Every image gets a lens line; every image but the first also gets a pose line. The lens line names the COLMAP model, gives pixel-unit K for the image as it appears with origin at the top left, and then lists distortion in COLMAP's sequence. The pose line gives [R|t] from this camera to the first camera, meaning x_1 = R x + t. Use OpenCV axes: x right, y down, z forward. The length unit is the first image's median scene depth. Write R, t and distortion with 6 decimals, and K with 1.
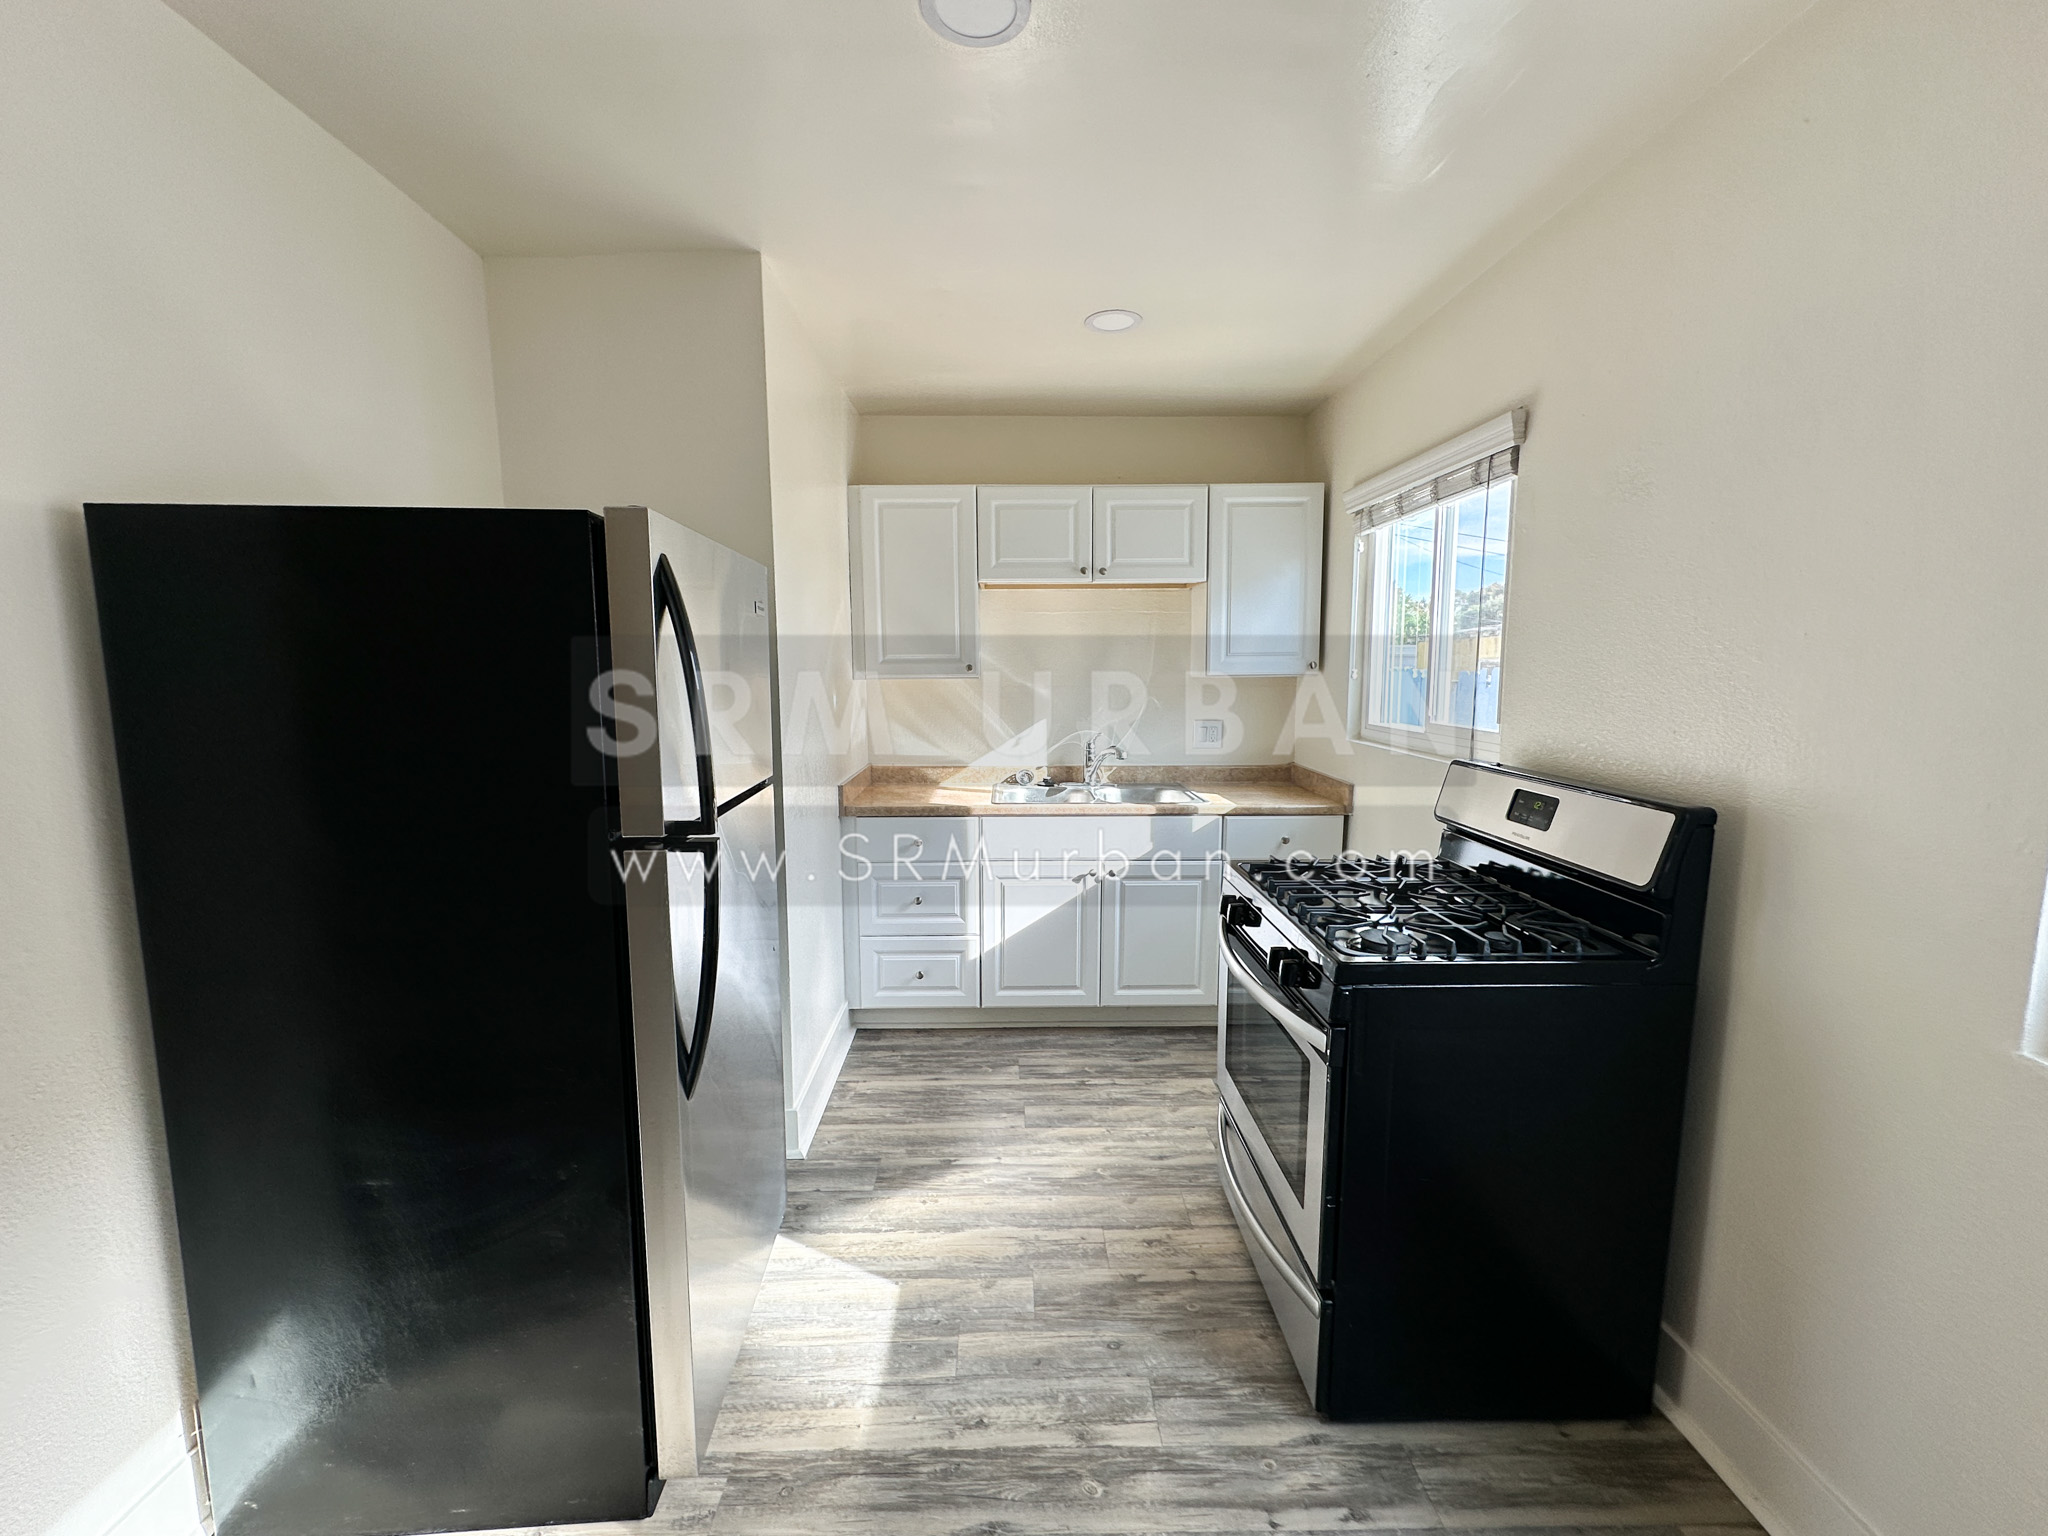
lens RADIAL K [[836.2, 0, 1022.4], [0, 836.2, 763.8], [0, 0, 1]] dist [0.000874, 0.000045]
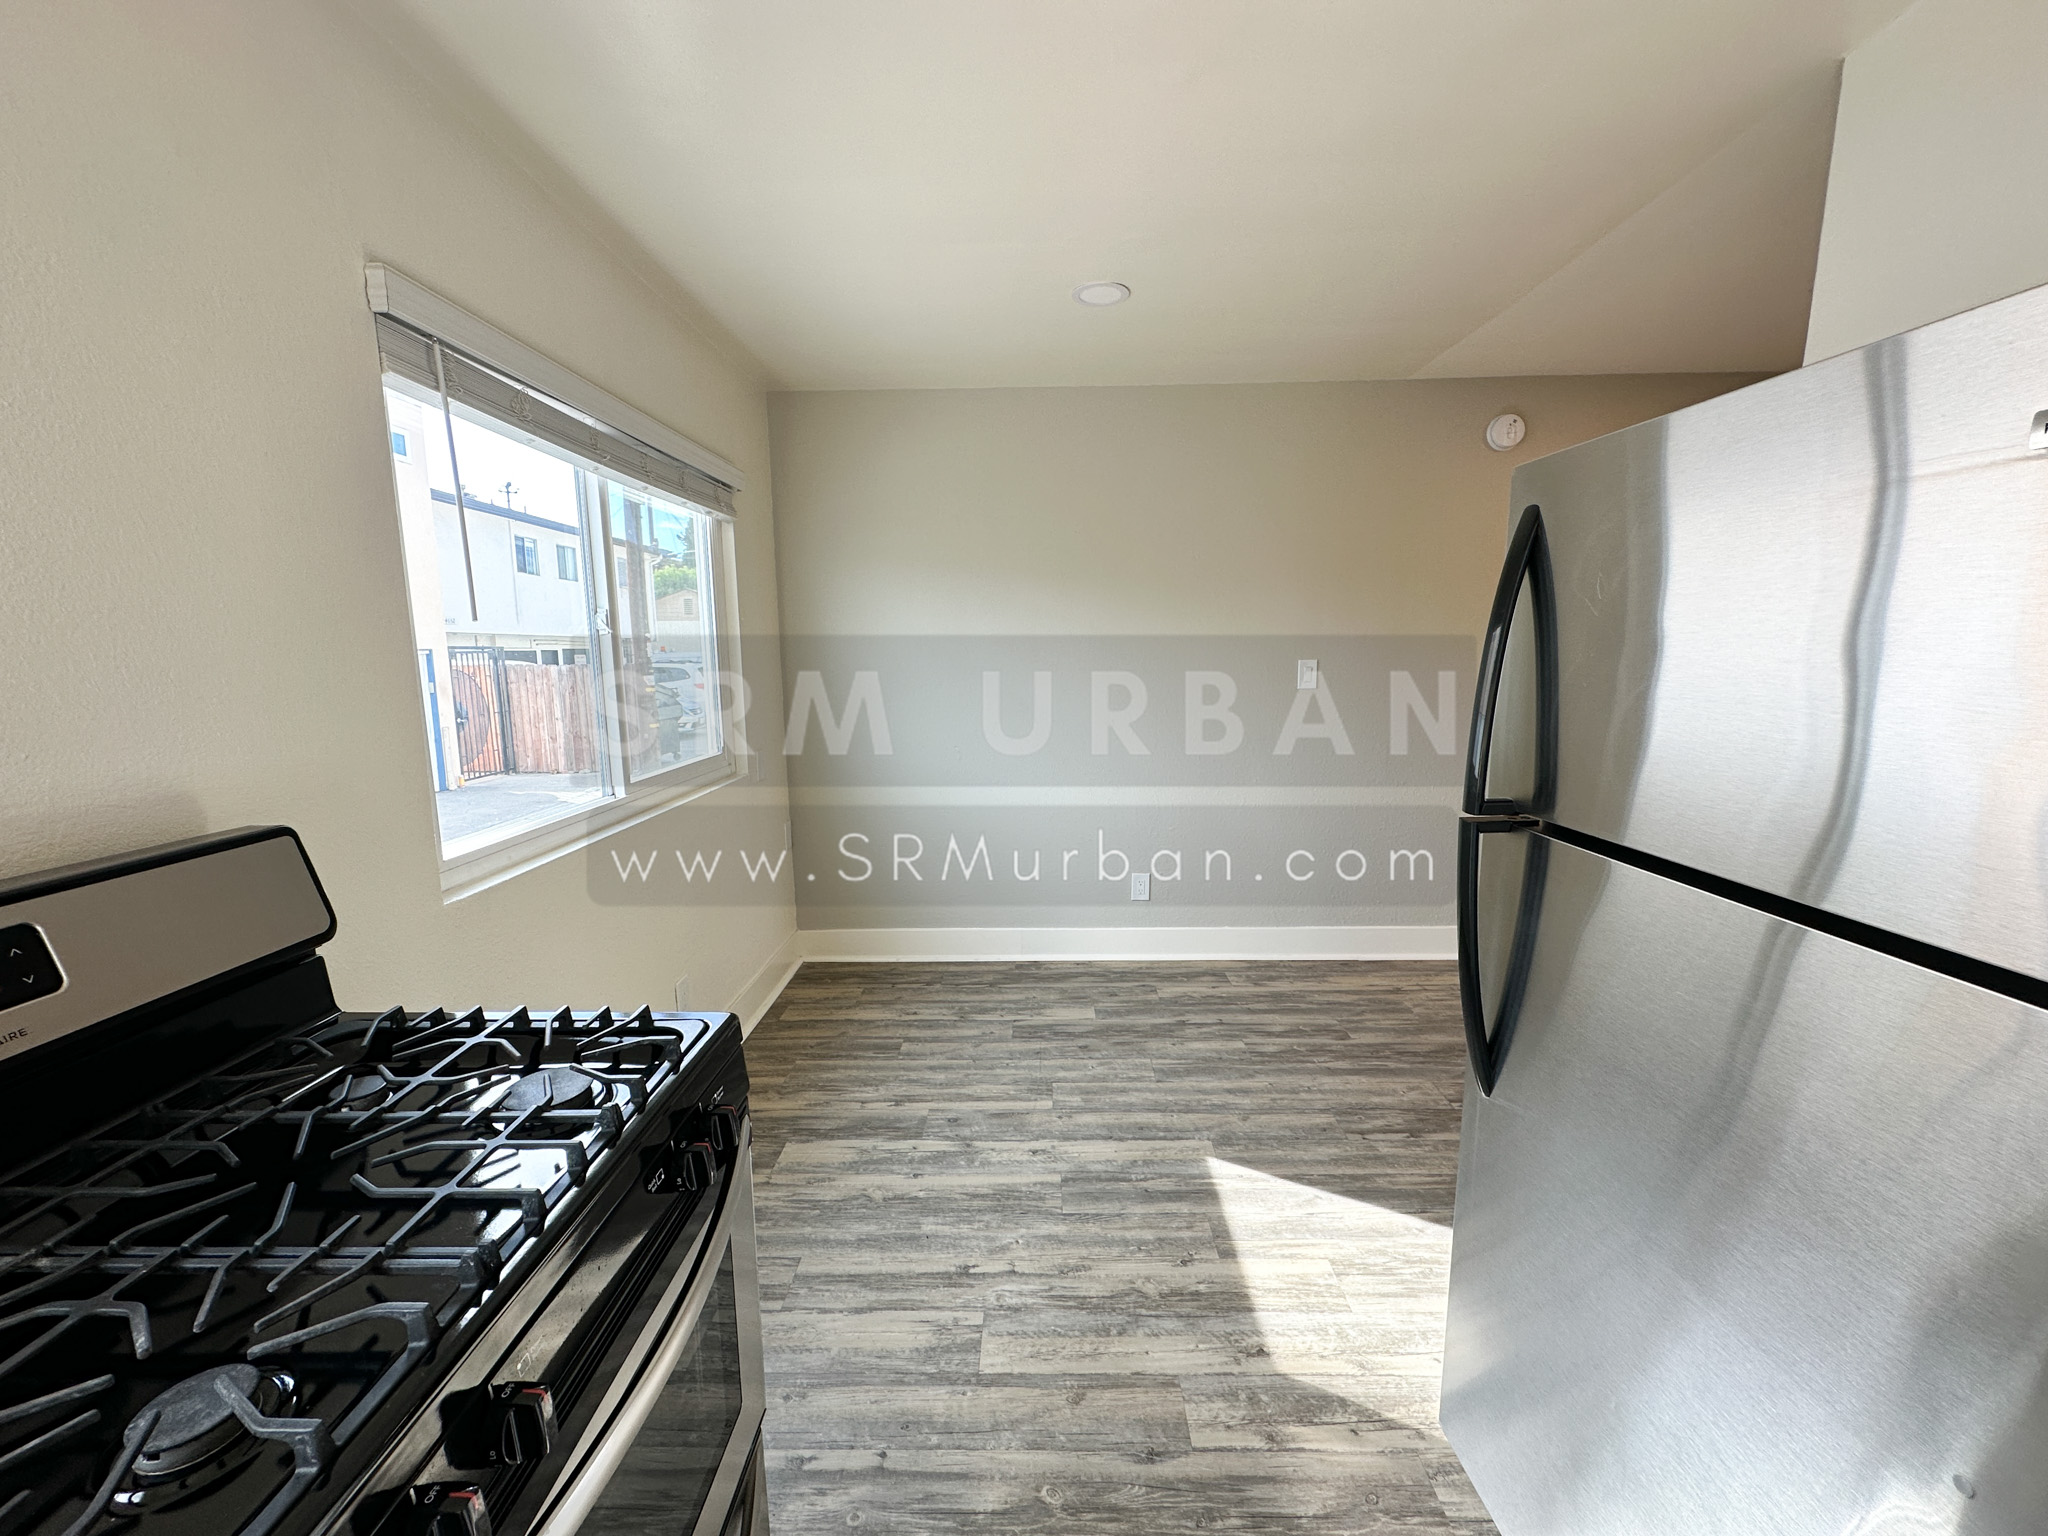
lens RADIAL K [[813.5, 0, 1024.4], [0, 813.5, 765.9], [0, 0, 1]] dist [0.000015, -0.000067]
pose [[-0.999187, 0.002521, 0.040236, 0.035138], [0.013046, 0.964560, 0.263540, -0.089449], [-0.038146, 0.263851, -0.963809, 0.788001]]
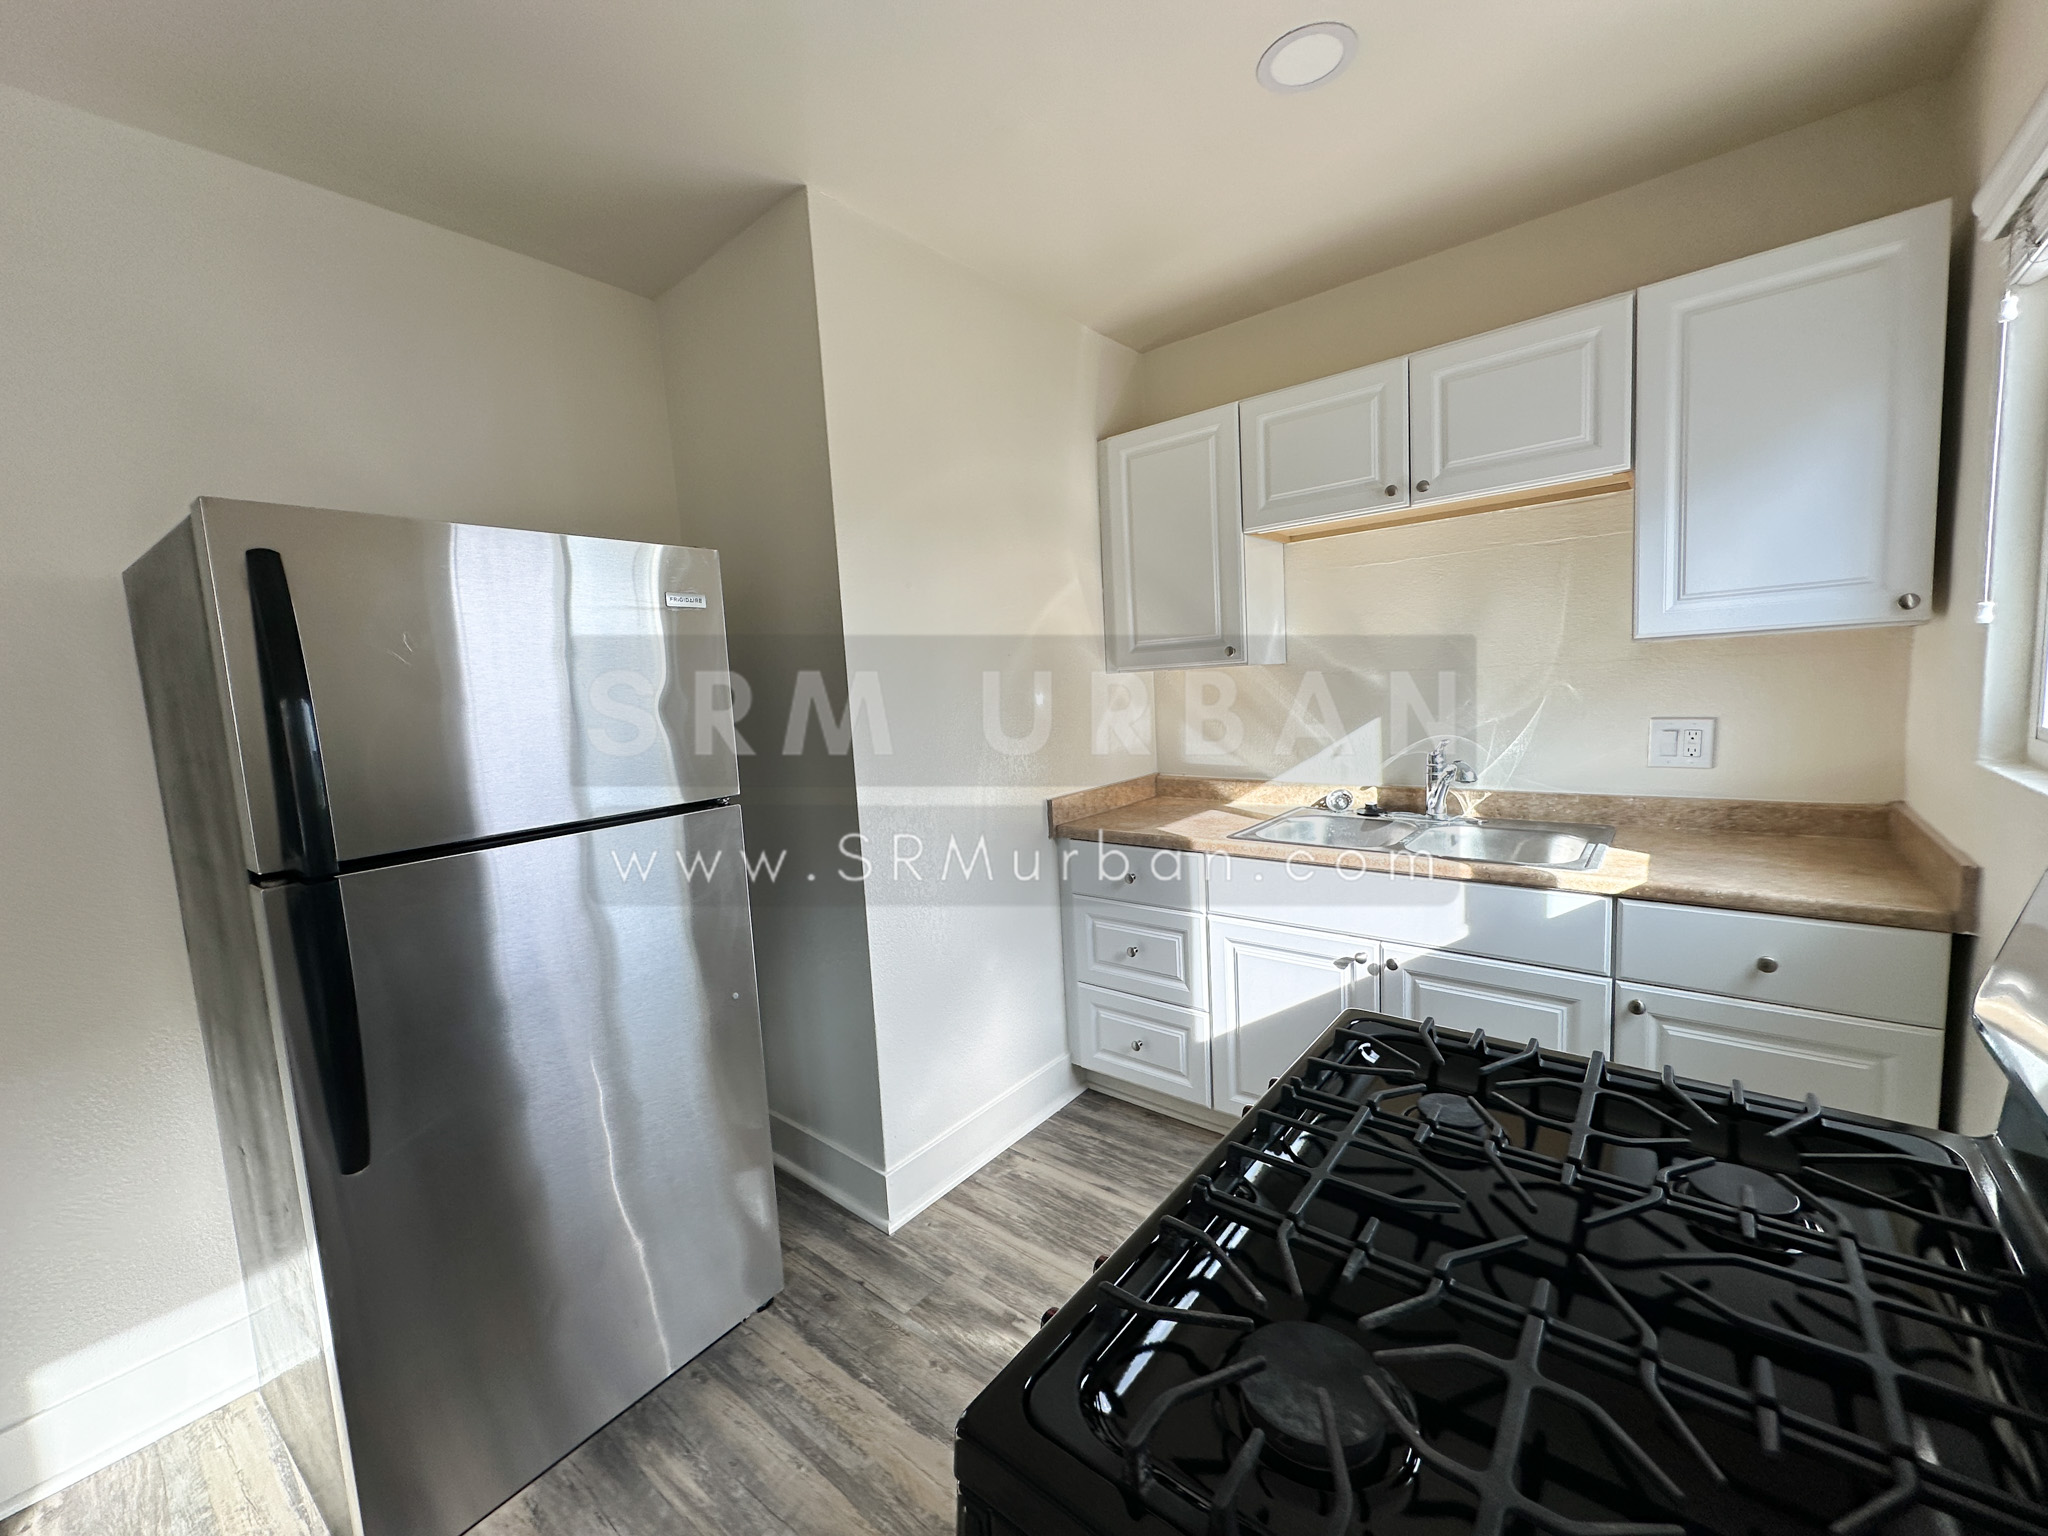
lens RADIAL K [[813.5, 0, 1024.4], [0, 813.5, 765.9], [0, 0, 1]] dist [0.000015, -0.000067]
pose [[0.758759, 0.032157, -0.650577, 0.291831], [-0.024818, 0.999483, 0.020458, -0.024431], [0.650898, 0.000624, 0.759165, 0.353883]]
